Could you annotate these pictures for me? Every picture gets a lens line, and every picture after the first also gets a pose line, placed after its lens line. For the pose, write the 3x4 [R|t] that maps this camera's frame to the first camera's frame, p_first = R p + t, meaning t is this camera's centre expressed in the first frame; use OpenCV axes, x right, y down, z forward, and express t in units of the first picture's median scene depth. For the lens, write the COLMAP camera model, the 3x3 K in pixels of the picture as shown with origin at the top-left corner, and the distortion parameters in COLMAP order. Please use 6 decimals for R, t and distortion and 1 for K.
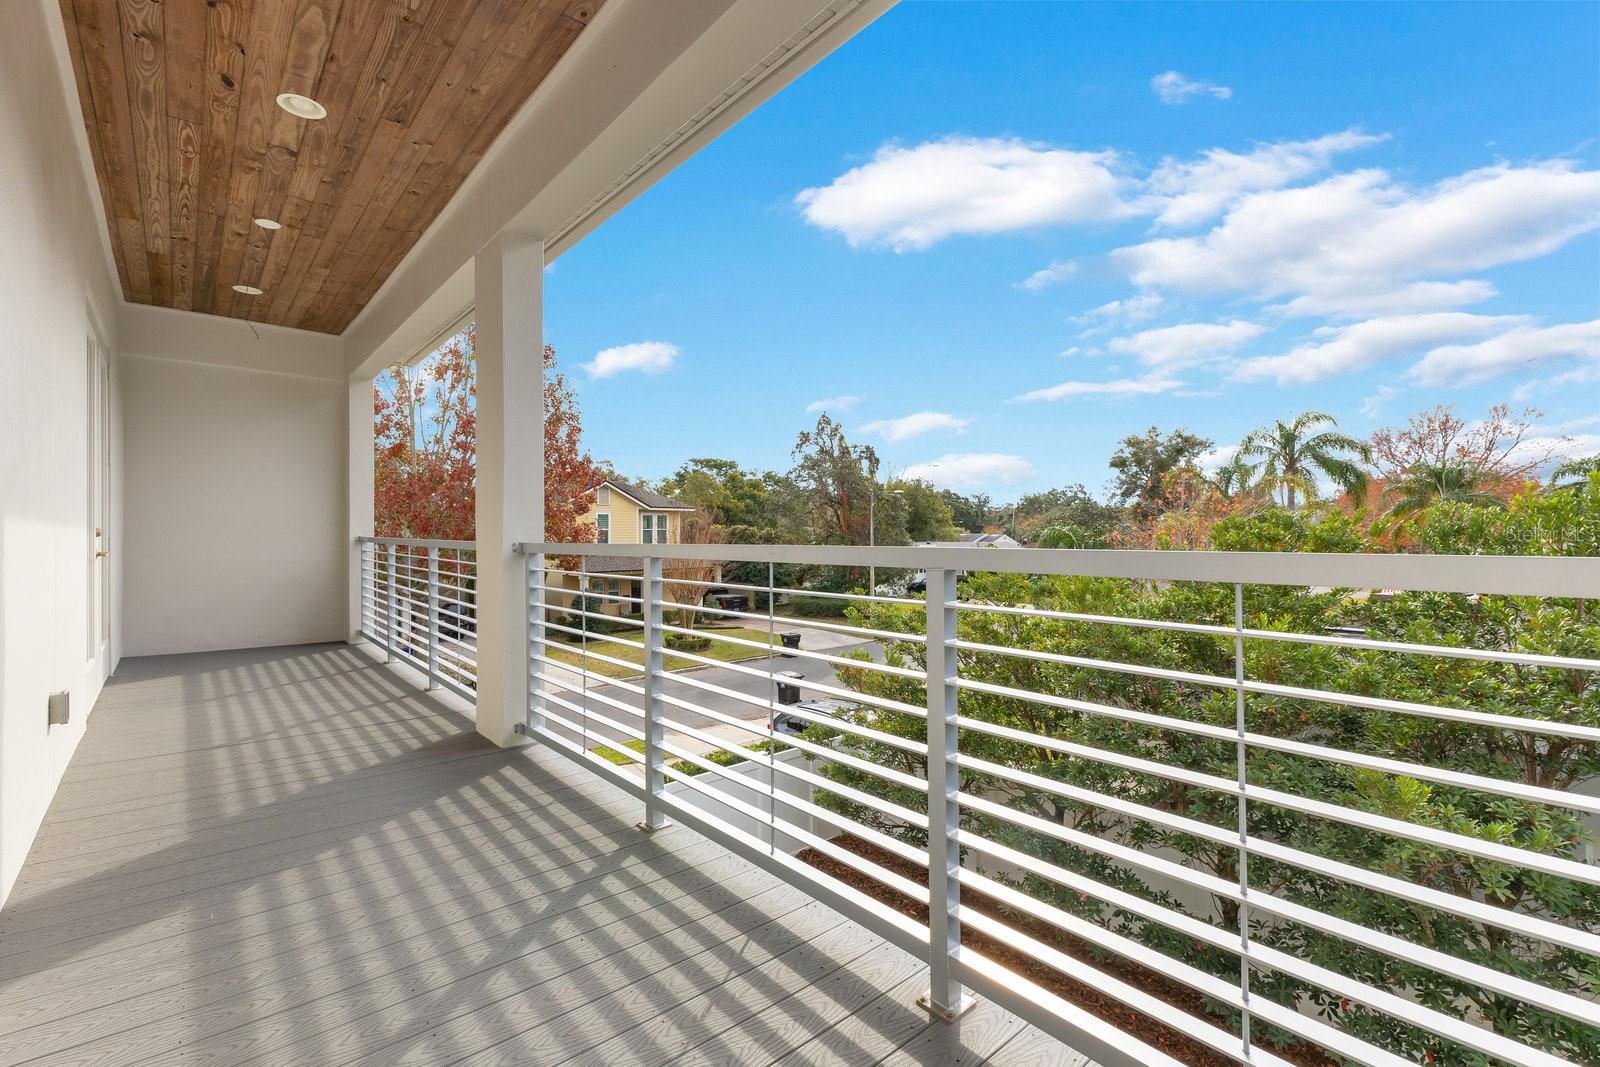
lens RADIAL K [[719.0, 0, 805.8], [0, 719.0, 529.9], [0, 0, 1]] dist [0.007740, -0.000486]
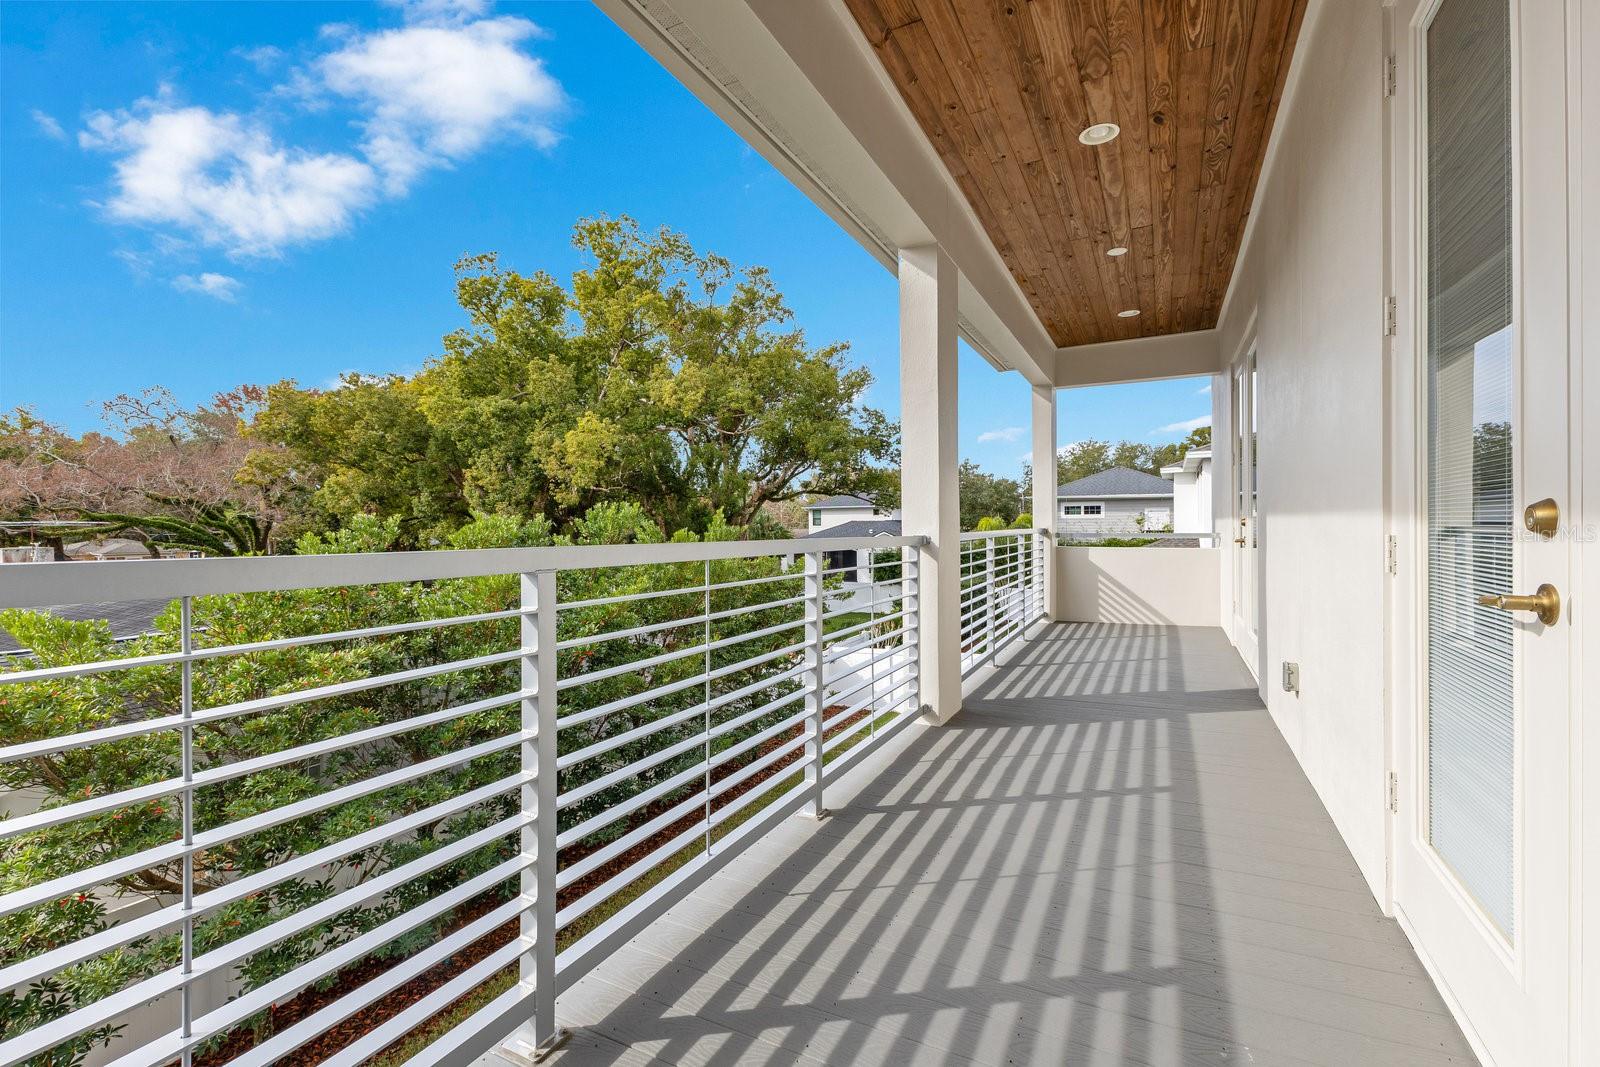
lens RADIAL K [[719.0, 0, 805.8], [0, 719.0, 529.9], [0, 0, 1]] dist [0.007740, -0.000486]
pose [[-0.388311, 0.013880, 0.921424, -1.409674], [0.022106, 0.999739, -0.005744, 0.007724], [-0.921263, 0.018138, -0.388517, 1.708920]]
